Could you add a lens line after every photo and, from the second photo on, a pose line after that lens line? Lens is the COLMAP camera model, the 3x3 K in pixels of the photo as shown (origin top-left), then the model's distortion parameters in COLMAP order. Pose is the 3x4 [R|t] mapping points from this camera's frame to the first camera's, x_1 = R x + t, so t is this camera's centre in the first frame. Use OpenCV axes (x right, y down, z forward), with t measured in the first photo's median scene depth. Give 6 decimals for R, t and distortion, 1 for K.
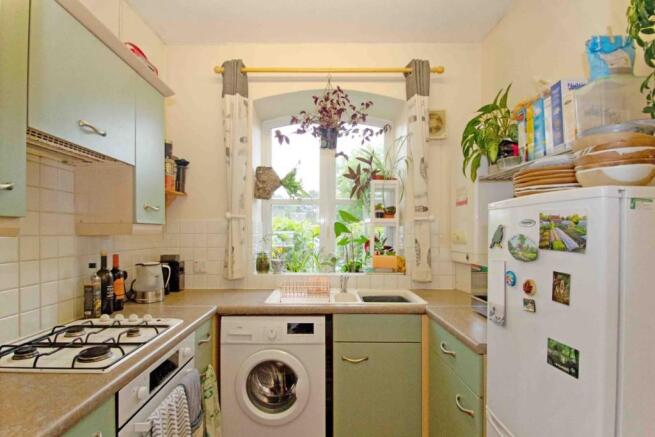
lens RADIAL K [[341.1, 0, 315.7], [0, 341.1, 214.4], [0, 0, 1]] dist [-0.000841, -0.000496]
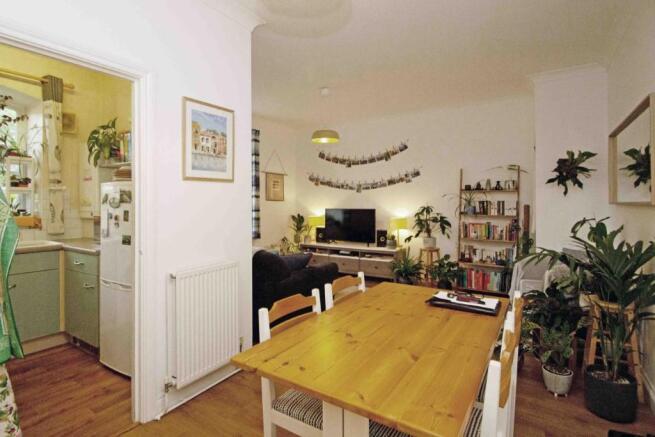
lens RADIAL K [[341.1, 0, 315.7], [0, 341.1, 214.4], [0, 0, 1]] dist [-0.000841, -0.000496]
pose [[0.547083, -0.030110, 0.836537, -0.298072], [-0.041607, 0.997139, 0.063101, -0.014960], [-0.836044, -0.069327, 0.544265, -0.704028]]
